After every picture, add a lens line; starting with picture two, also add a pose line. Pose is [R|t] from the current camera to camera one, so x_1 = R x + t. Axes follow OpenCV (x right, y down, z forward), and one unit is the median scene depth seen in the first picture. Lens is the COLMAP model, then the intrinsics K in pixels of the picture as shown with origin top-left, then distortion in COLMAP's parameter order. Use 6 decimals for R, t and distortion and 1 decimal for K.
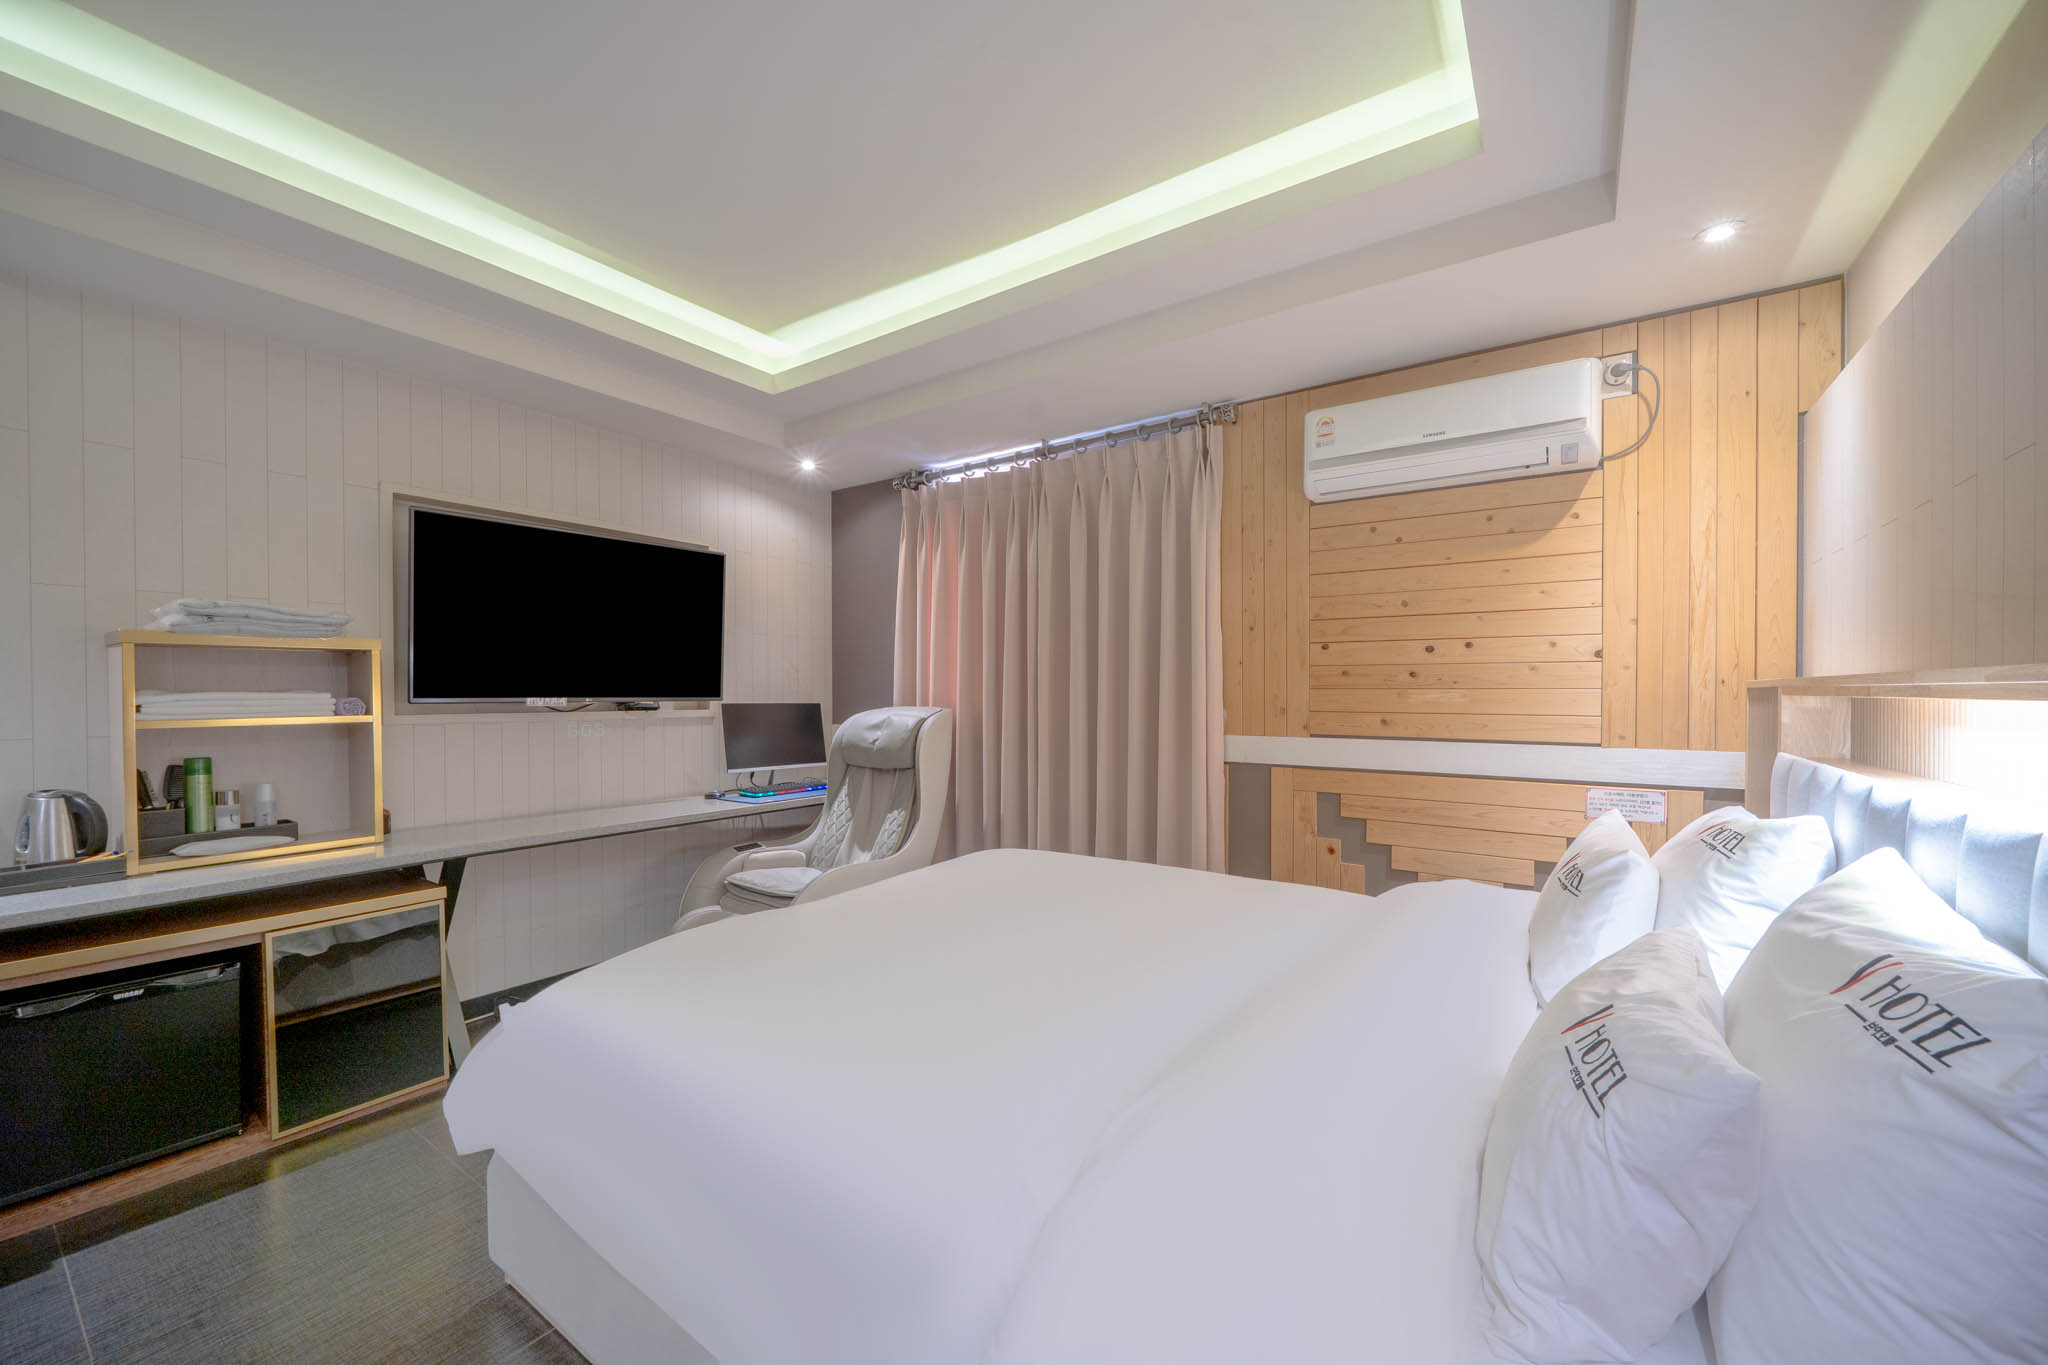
lens RADIAL K [[791.7, 0, 1019.5], [0, 791.7, 684.1], [0, 0, 1]] dist [0.001095, 0.000480]
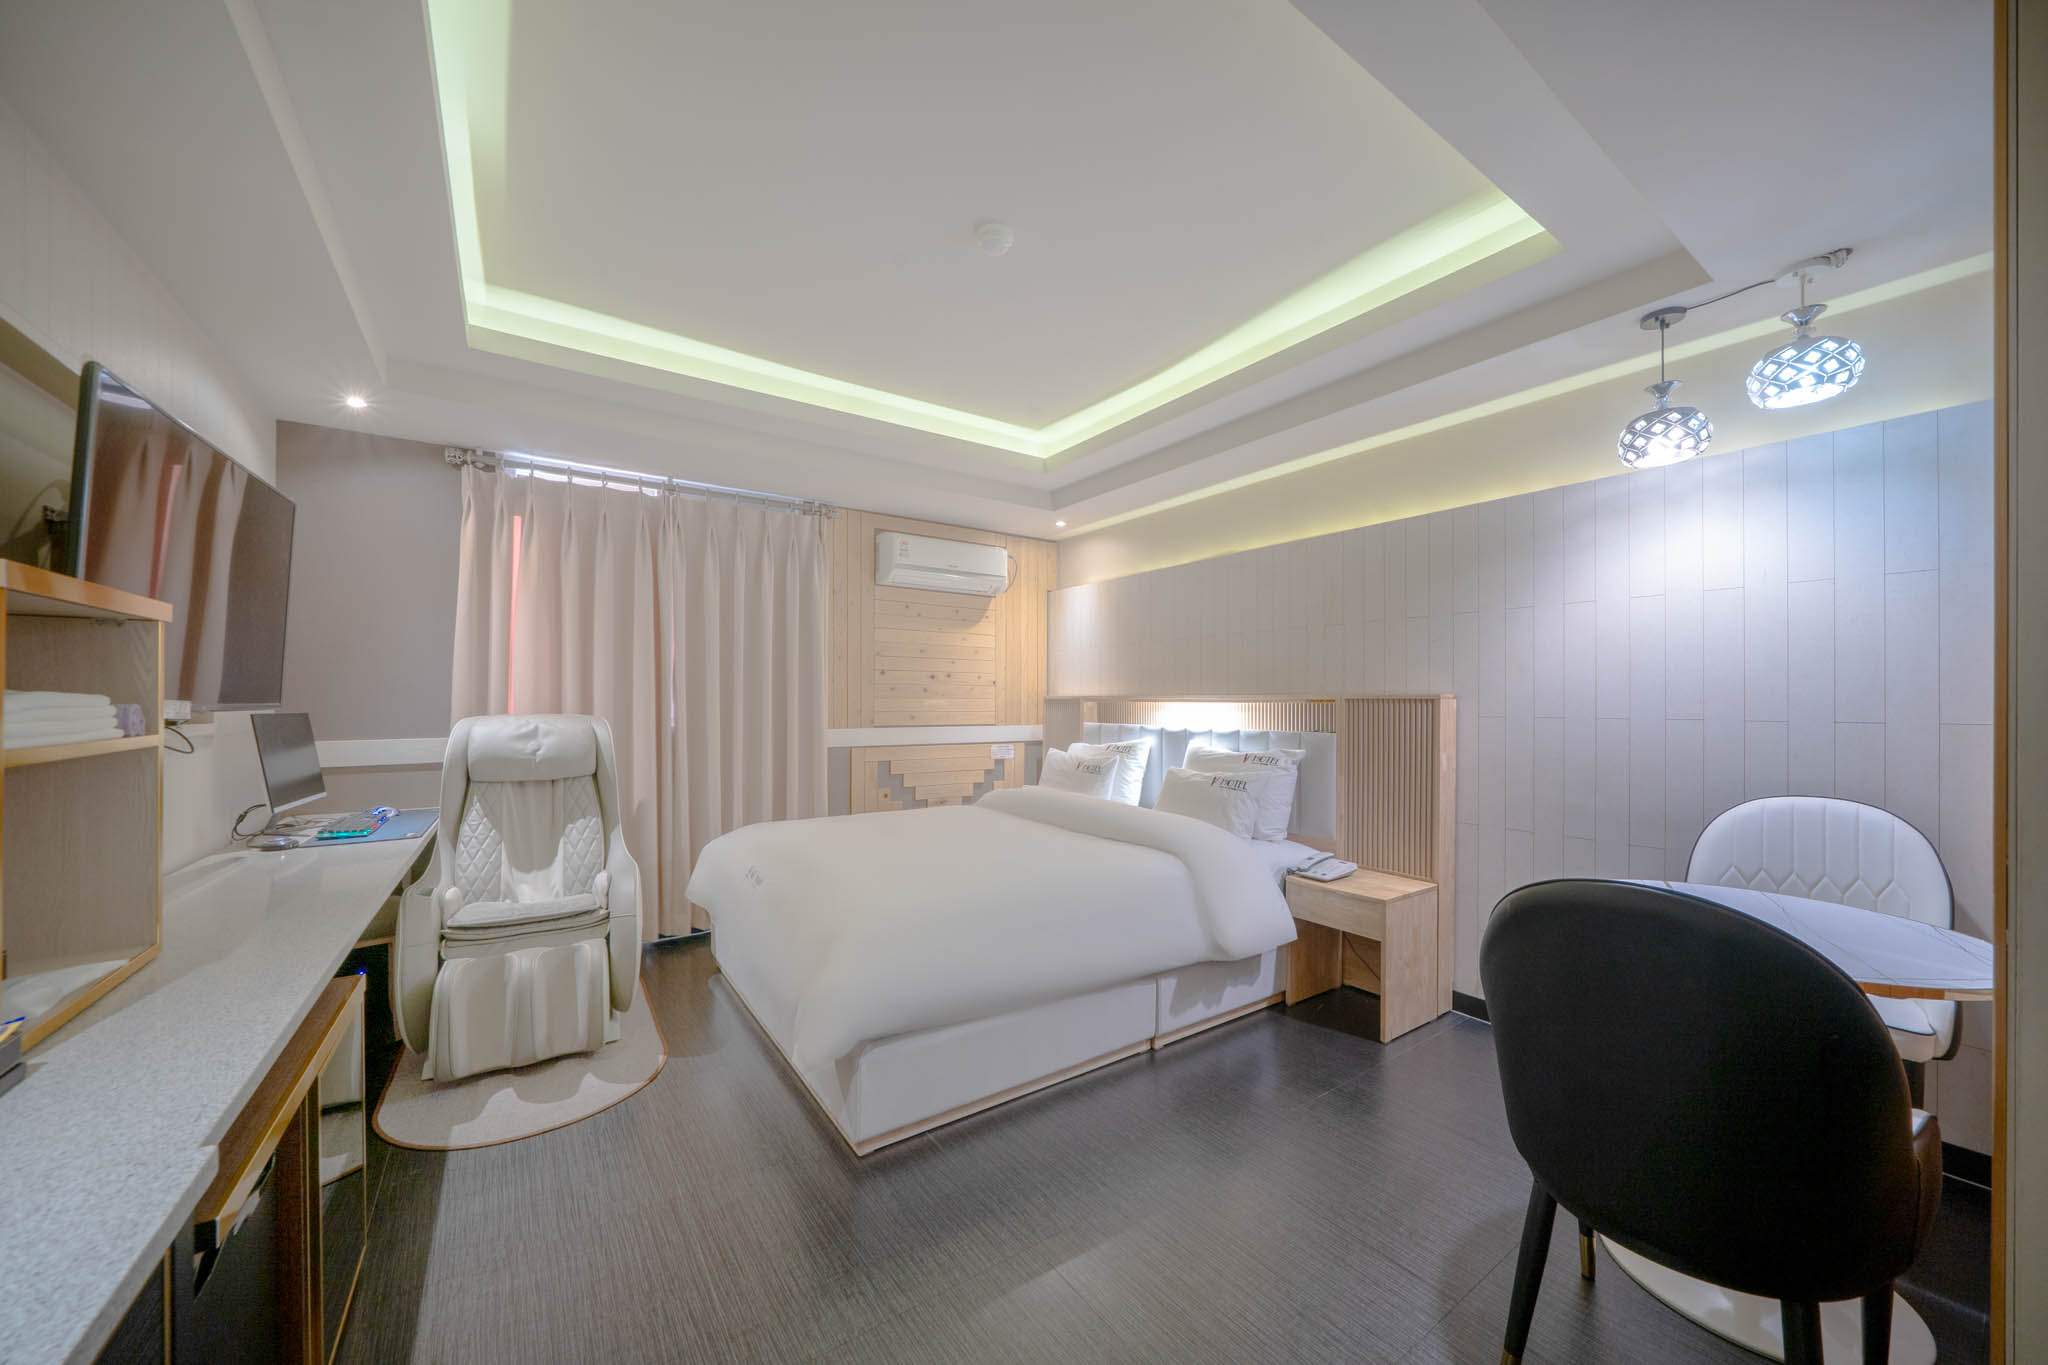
lens RADIAL K [[731.9, 0, 1026.0], [0, 731.9, 698.6], [0, 0, 1]] dist [0.000912, -0.000094]
pose [[0.347731, 0.009248, 0.937549, -0.950911], [-0.004038, 0.999957, -0.008366, 0.019036], [-0.937586, -0.000877, 0.347753, 0.193596]]
